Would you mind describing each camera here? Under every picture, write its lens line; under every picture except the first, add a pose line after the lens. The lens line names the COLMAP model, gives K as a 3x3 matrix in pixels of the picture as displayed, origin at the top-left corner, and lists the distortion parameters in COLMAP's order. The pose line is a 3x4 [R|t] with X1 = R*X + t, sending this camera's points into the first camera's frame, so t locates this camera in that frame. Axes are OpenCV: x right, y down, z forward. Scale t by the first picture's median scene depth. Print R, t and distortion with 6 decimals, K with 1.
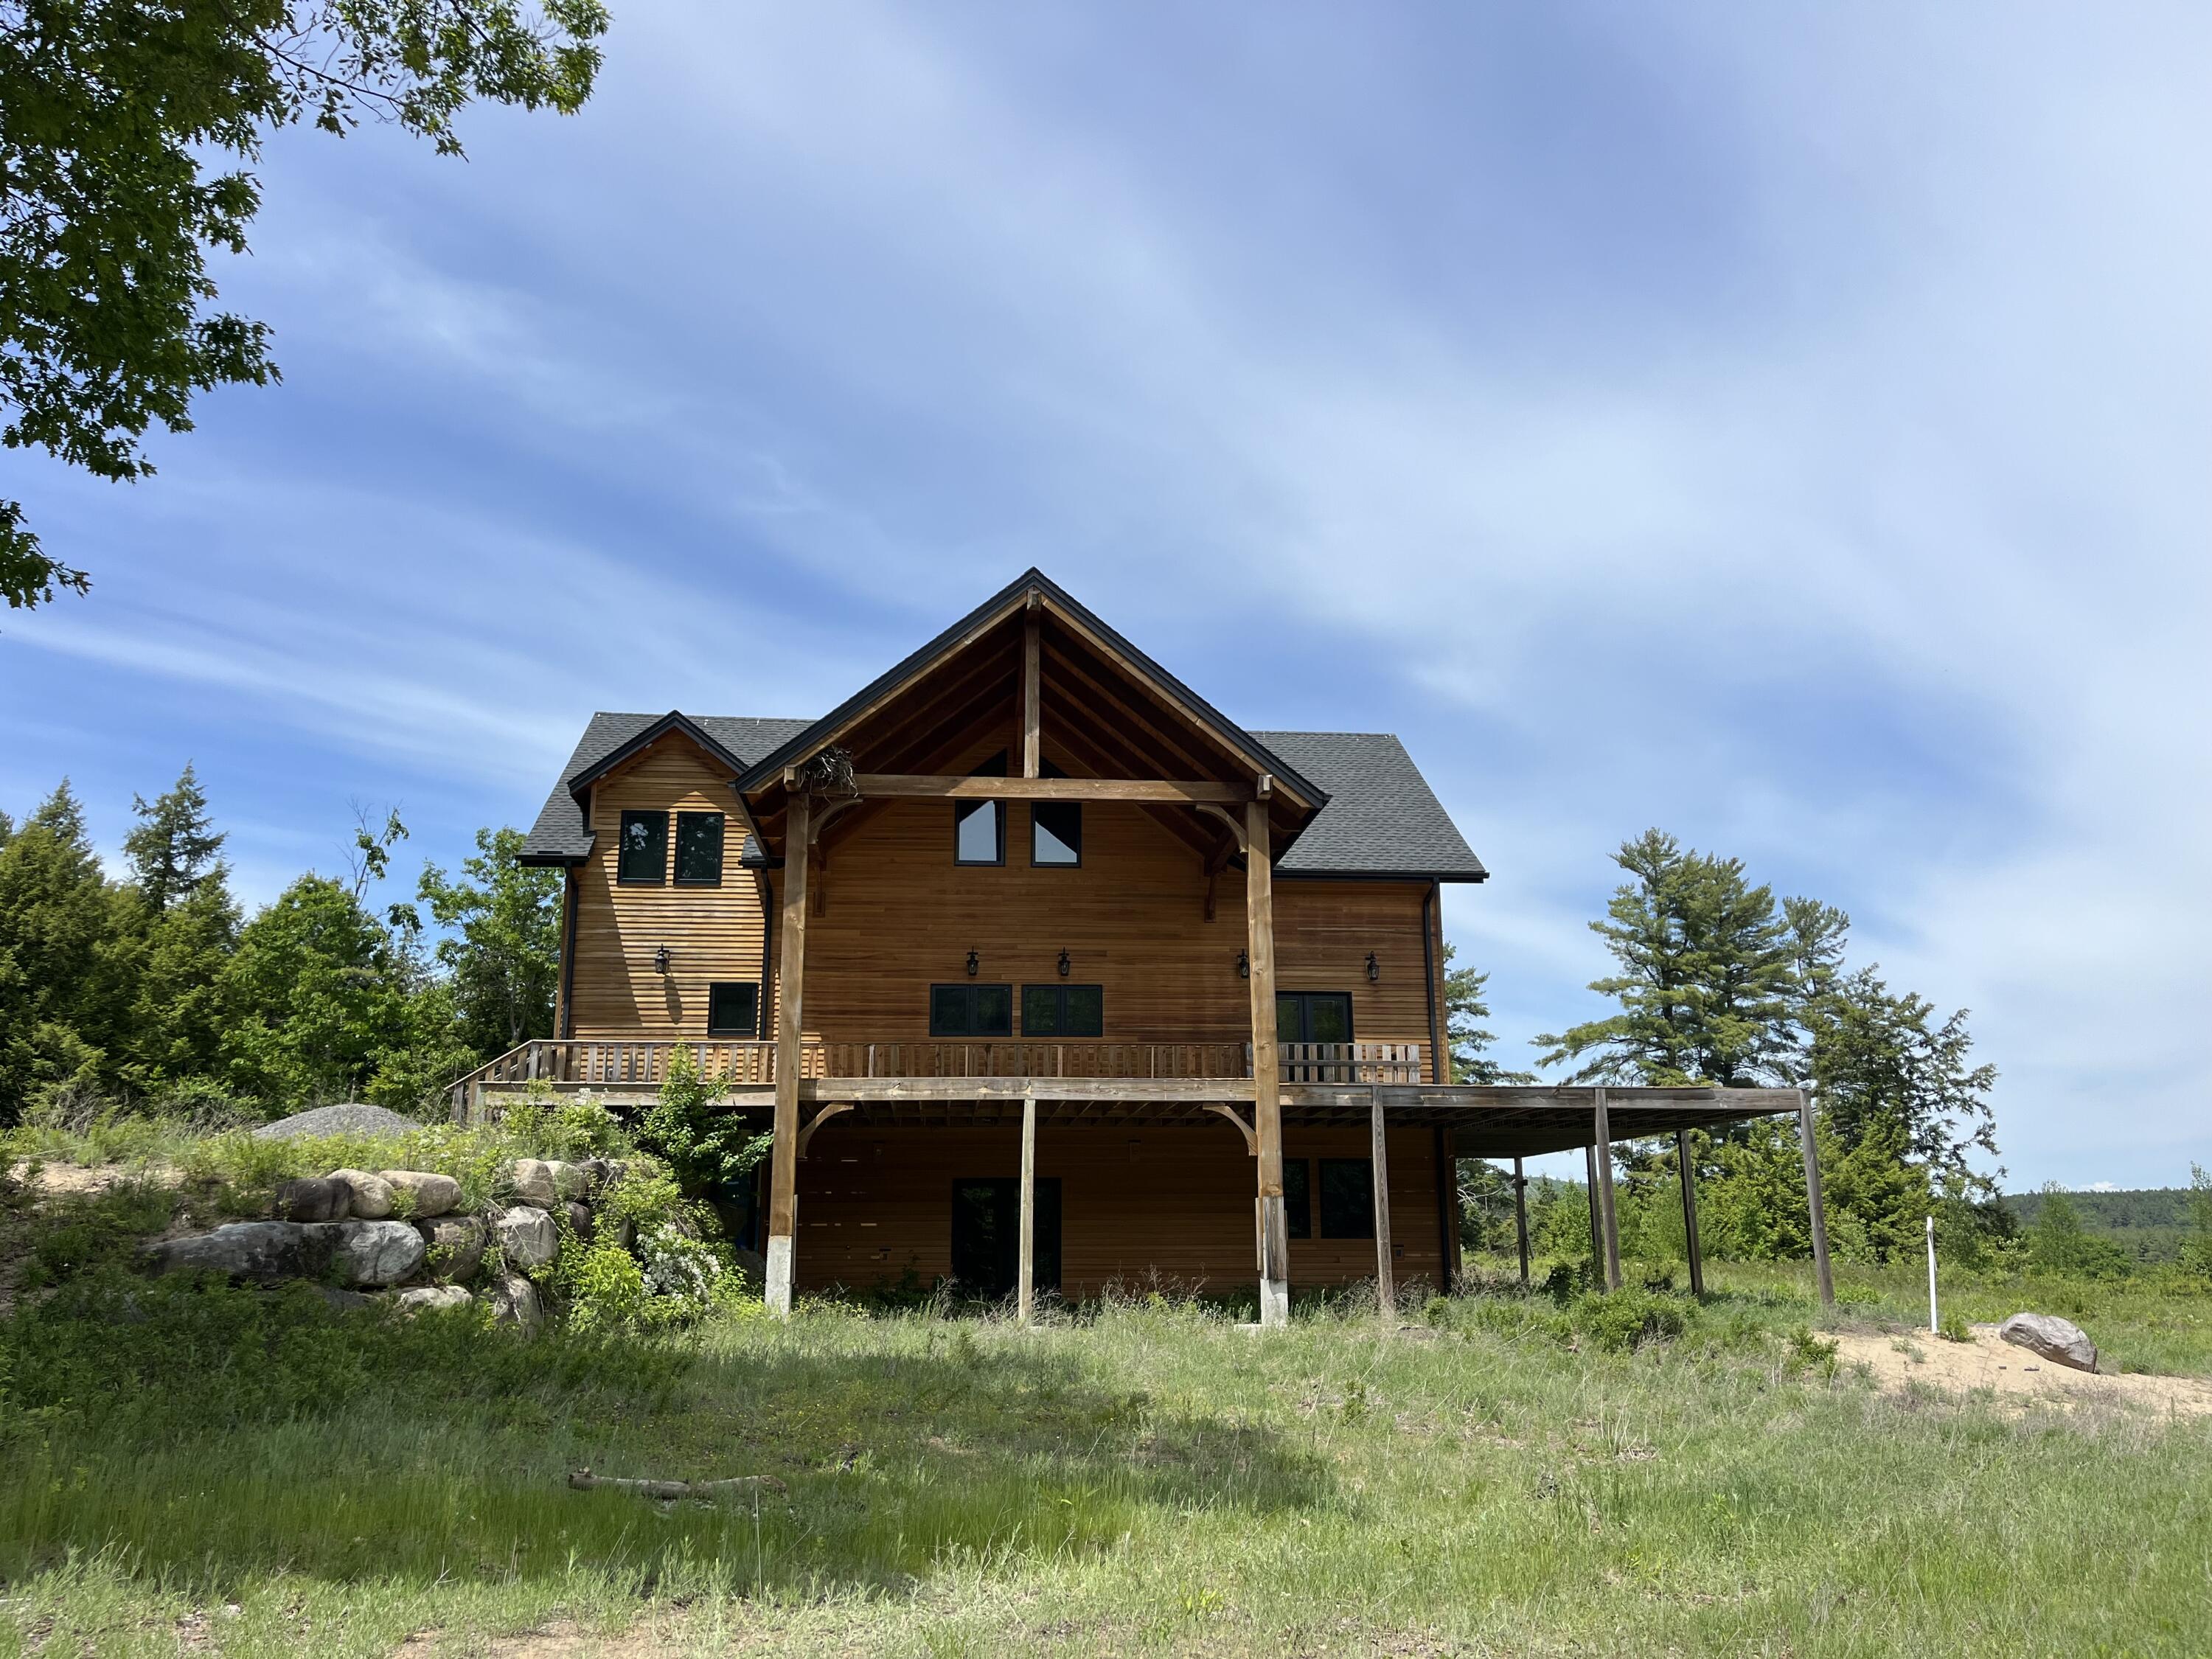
lens RADIAL K [[1703.0, 0, 1106.0], [0, 1703.0, 829.5], [0, 0, 1]] dist [0.050107, -0.042990]
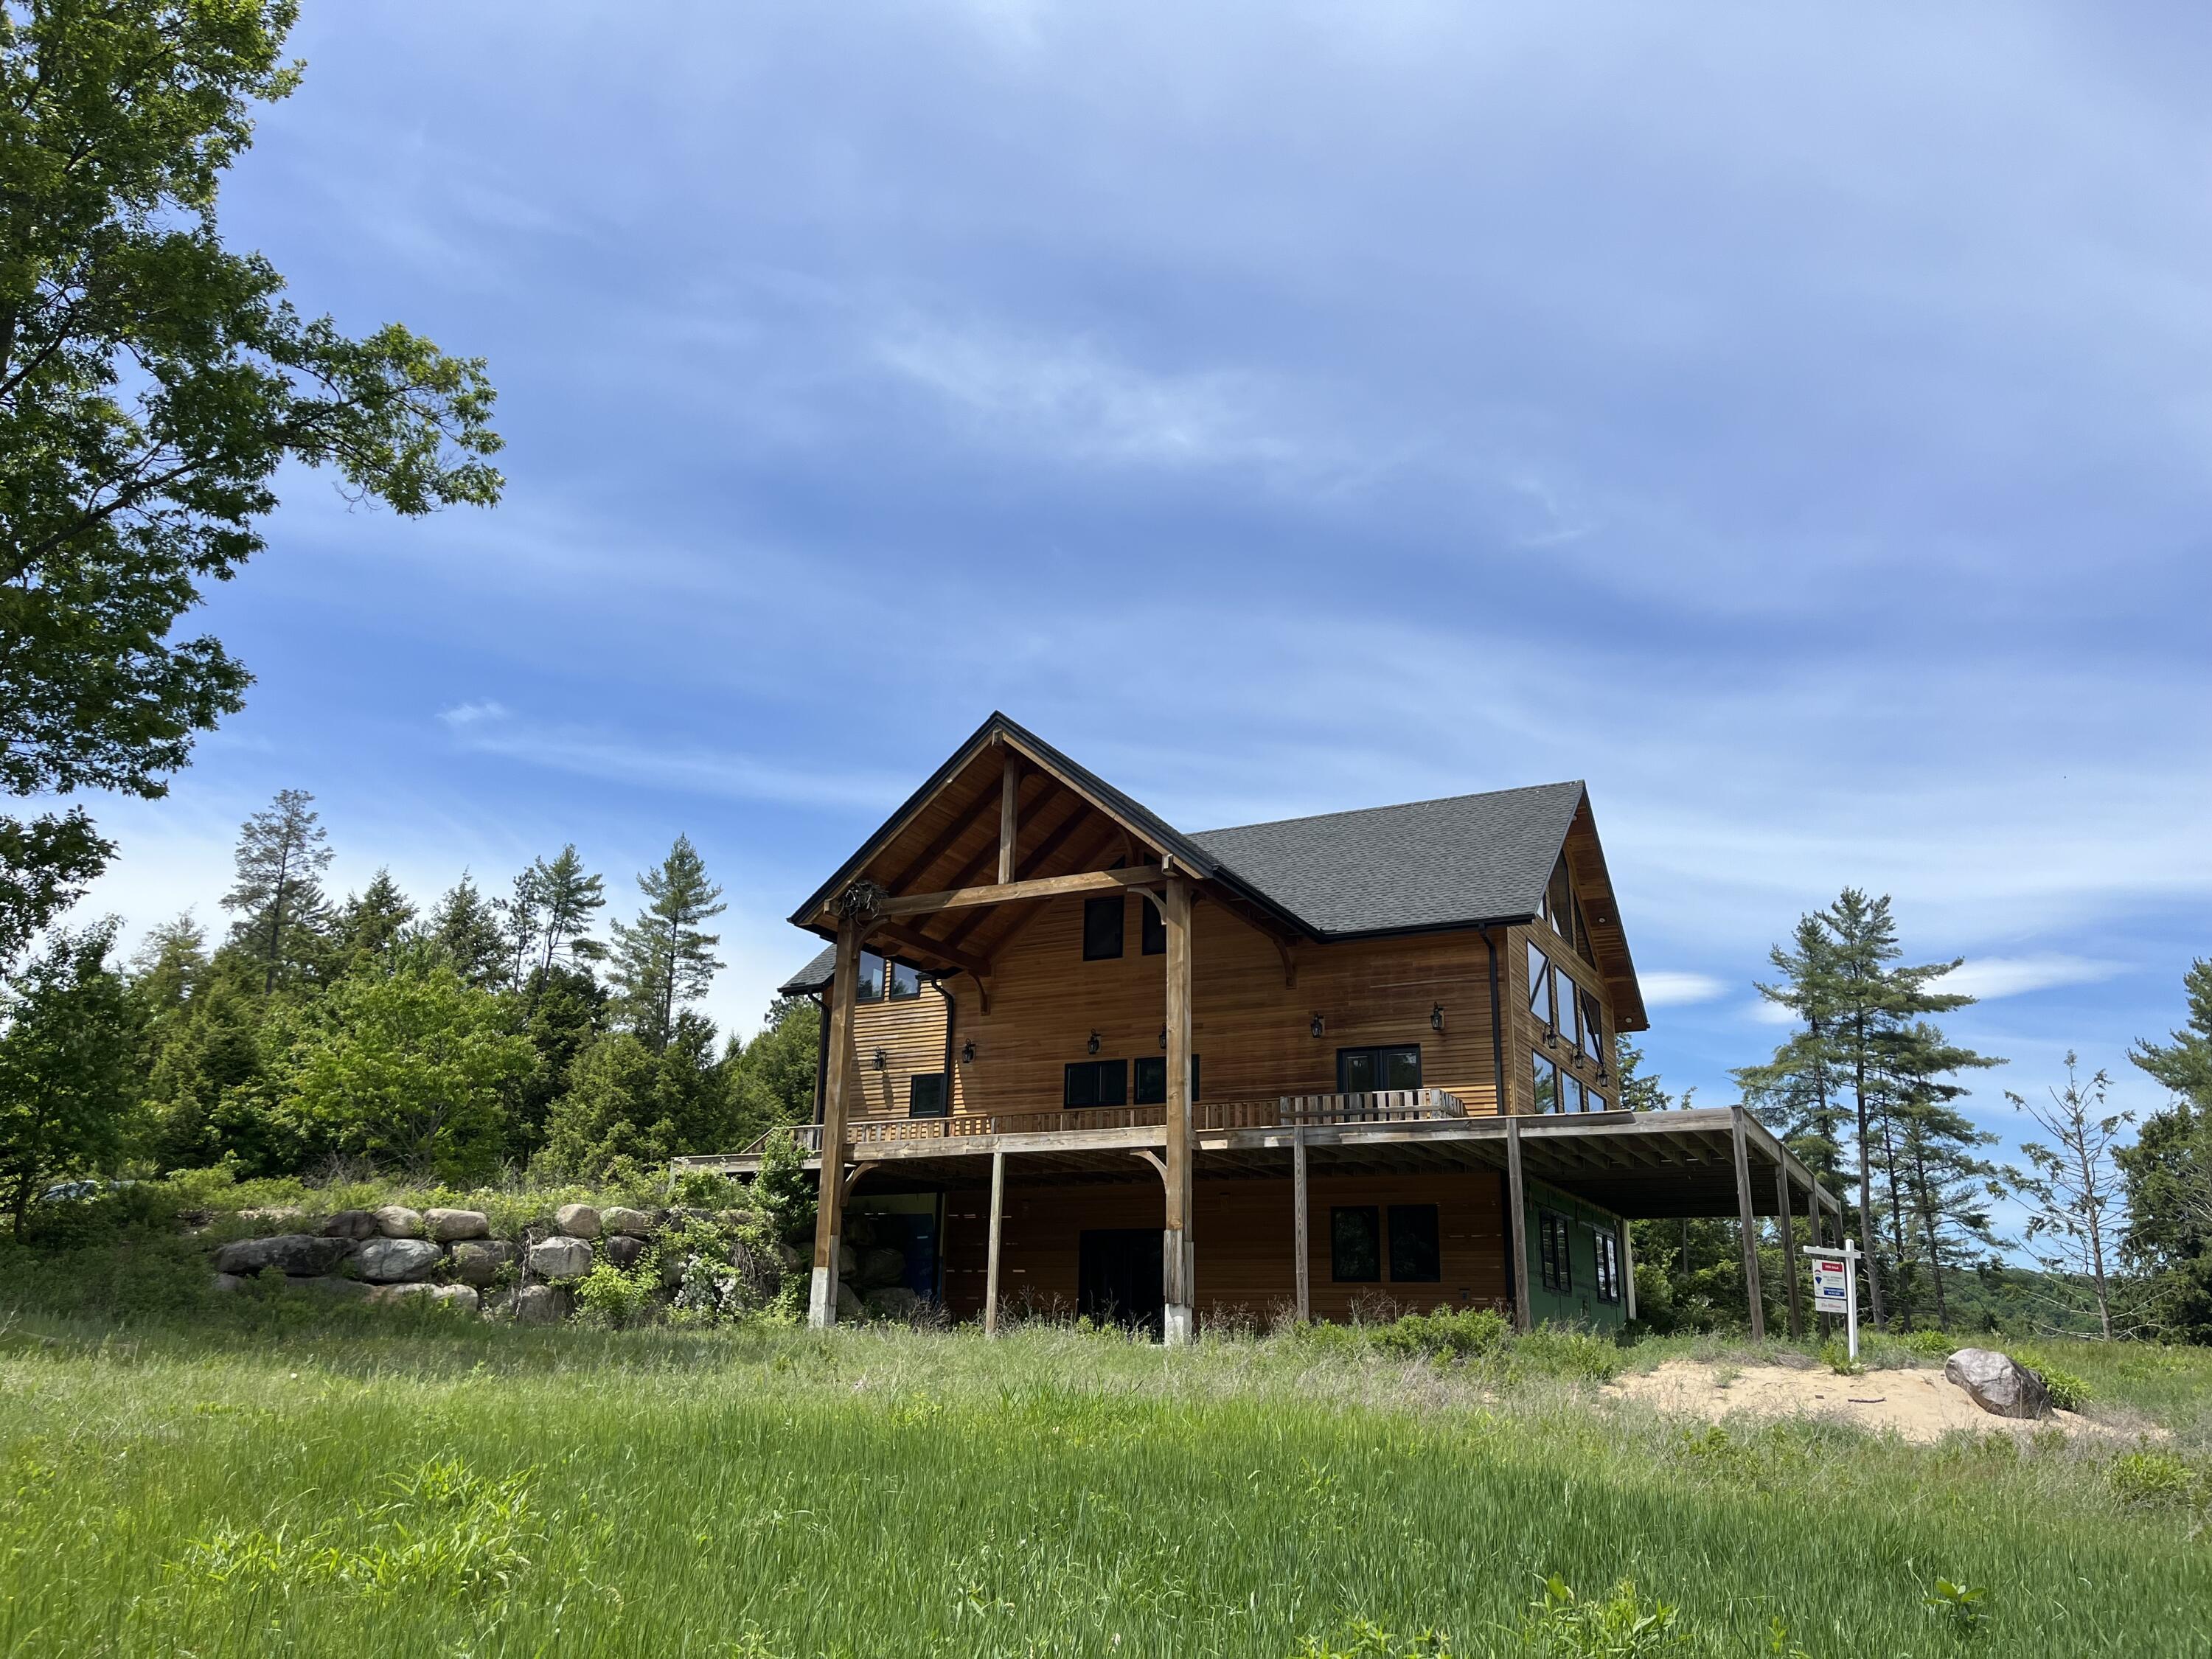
lens RADIAL K [[1703.0, 0, 1106.0], [0, 1703.0, 829.5], [0, 0, 1]] dist [0.050107, -0.042990]
pose [[0.837509, -0.144449, -0.526984, 0.644287], [0.108097, 0.989164, -0.099342, 0.057795], [0.535624, 0.026235, 0.844049, 0.022567]]
